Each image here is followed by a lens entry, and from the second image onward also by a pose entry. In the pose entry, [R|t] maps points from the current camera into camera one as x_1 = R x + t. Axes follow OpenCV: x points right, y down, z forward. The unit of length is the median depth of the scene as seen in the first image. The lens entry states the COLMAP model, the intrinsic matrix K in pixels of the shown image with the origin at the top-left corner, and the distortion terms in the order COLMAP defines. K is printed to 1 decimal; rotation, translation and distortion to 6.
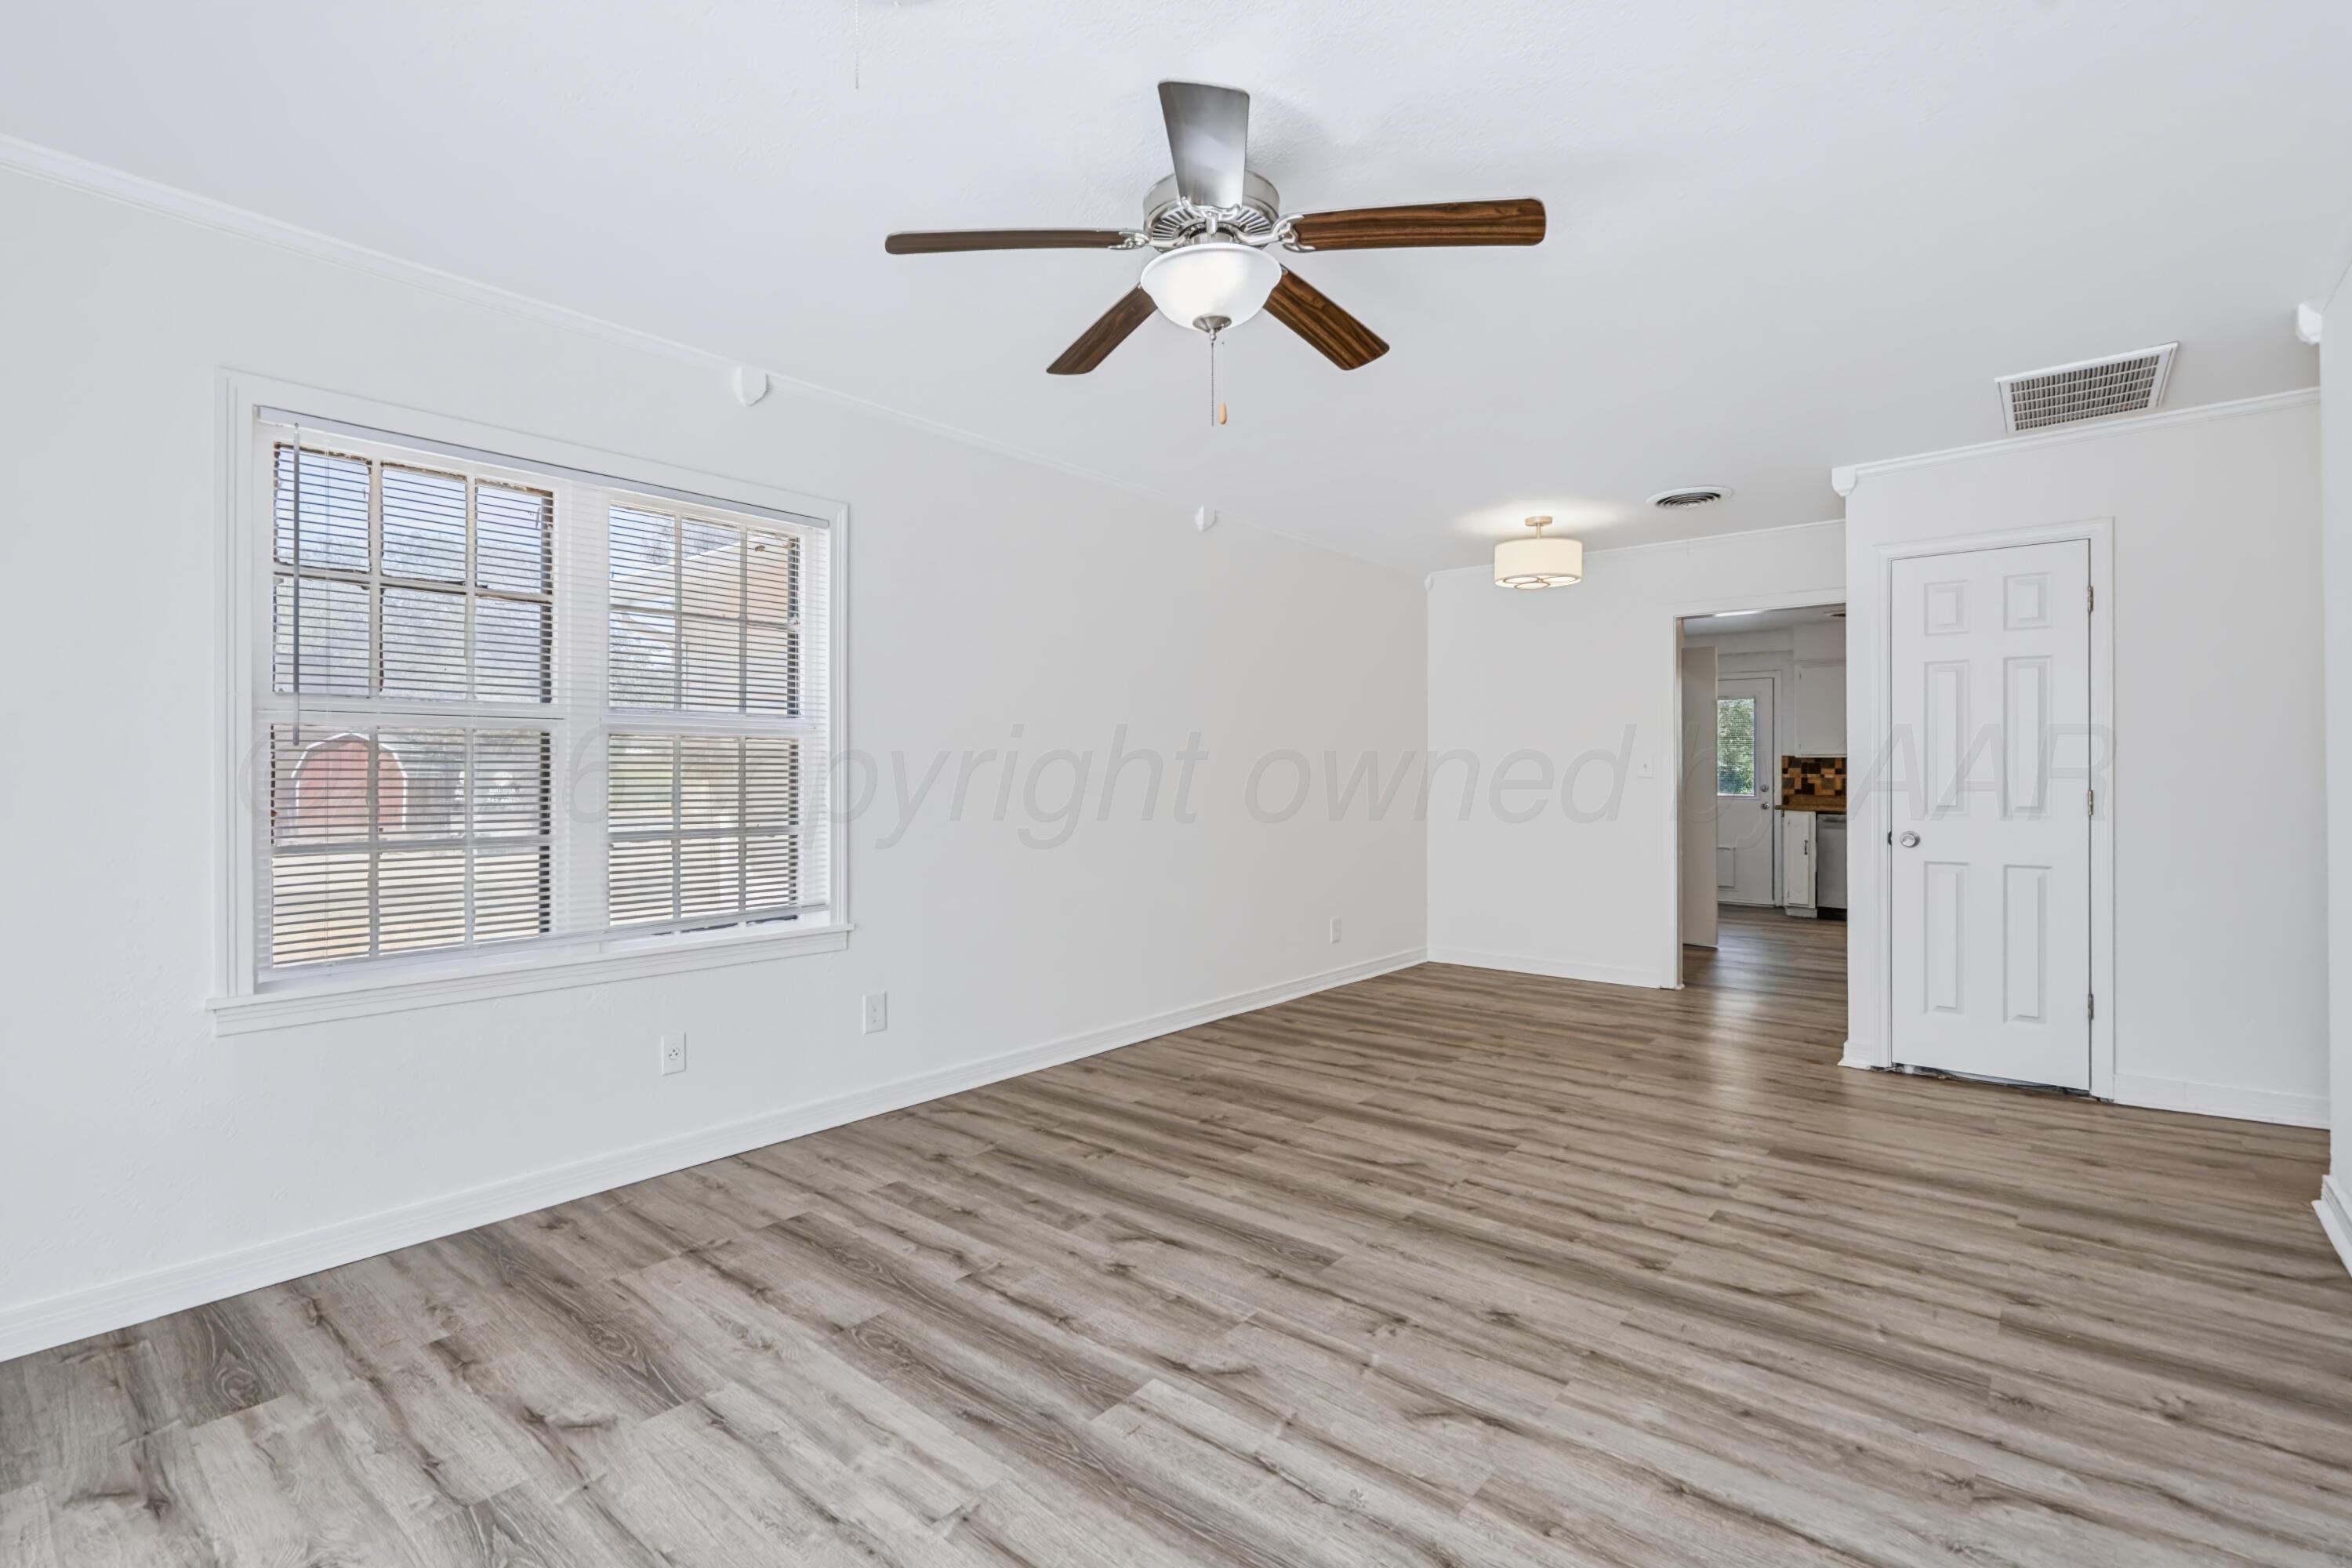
lens RADIAL K [[1083.6, 0, 1179.5], [0, 1083.6, 782.9], [0, 0, 1]] dist [-0.003178, 0.001921]
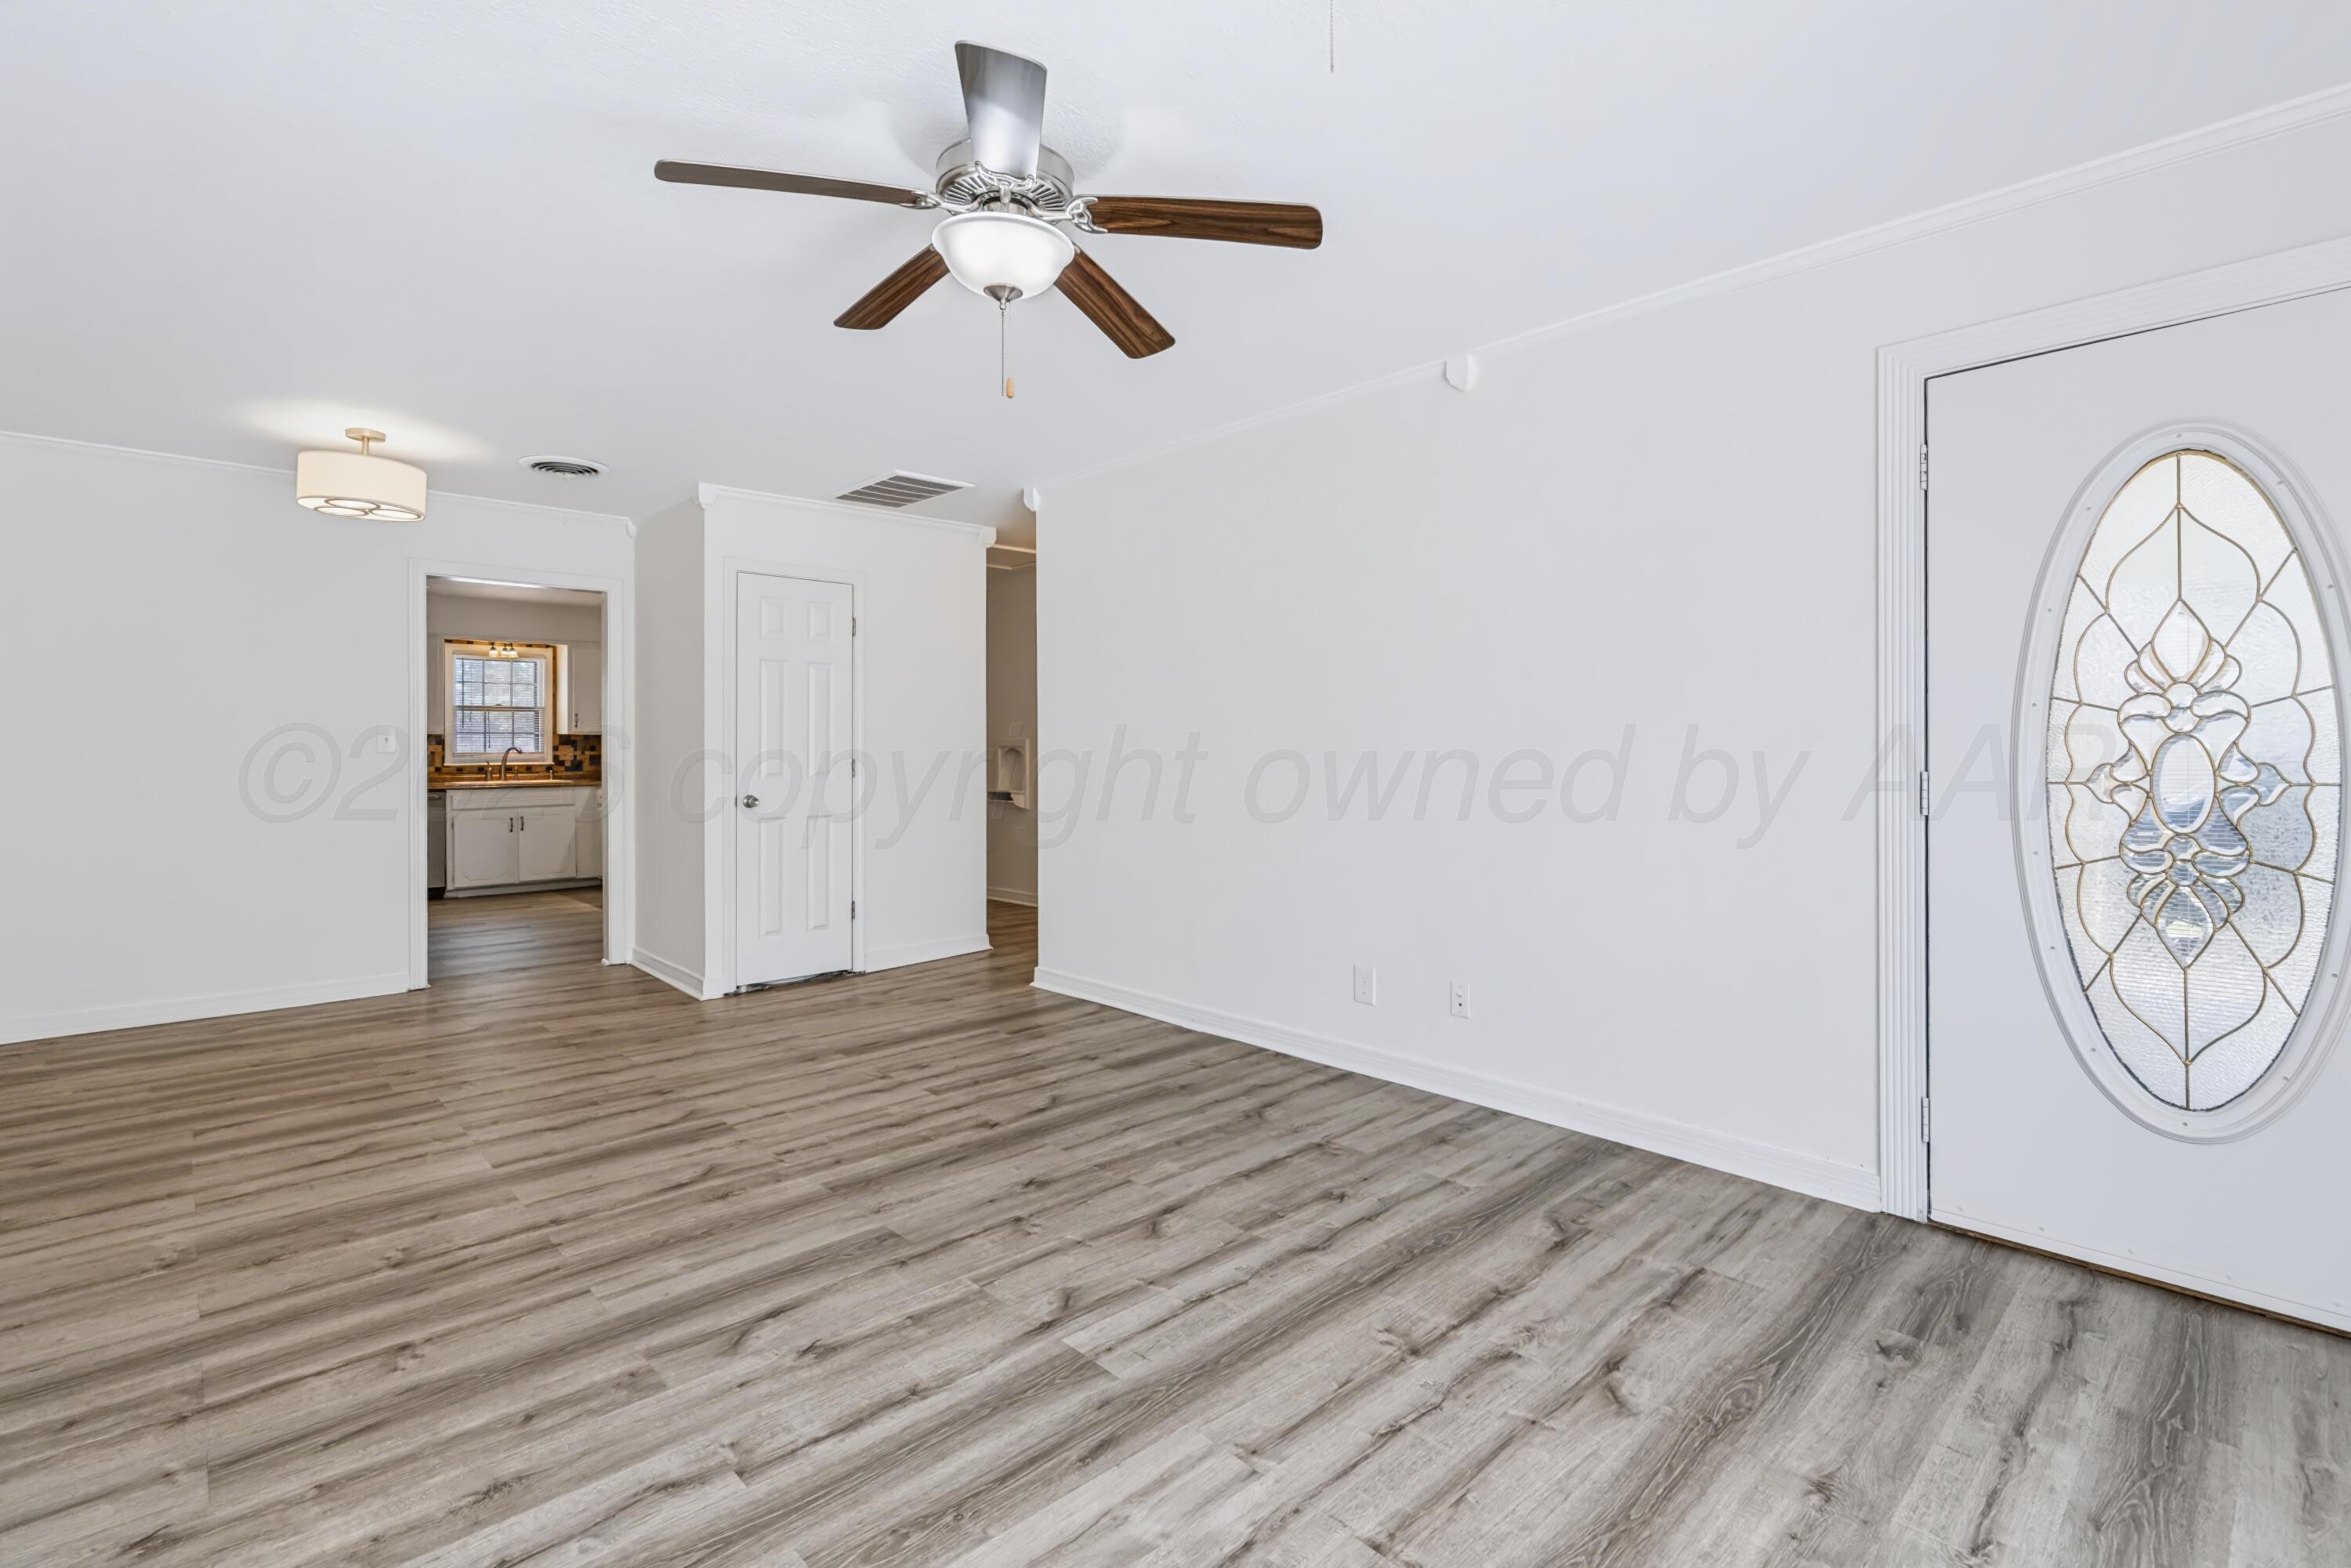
lens RADIAL K [[1083.1, 0, 1184.6], [0, 1083.1, 751.8], [0, 0, 1]] dist [-0.003178, 0.001921]
pose [[0.098500, 0.001633, 0.995136, -0.756343], [0.007841, 0.999966, -0.002417, 0.005070], [-0.995106, 0.008041, 0.098484, 0.583650]]
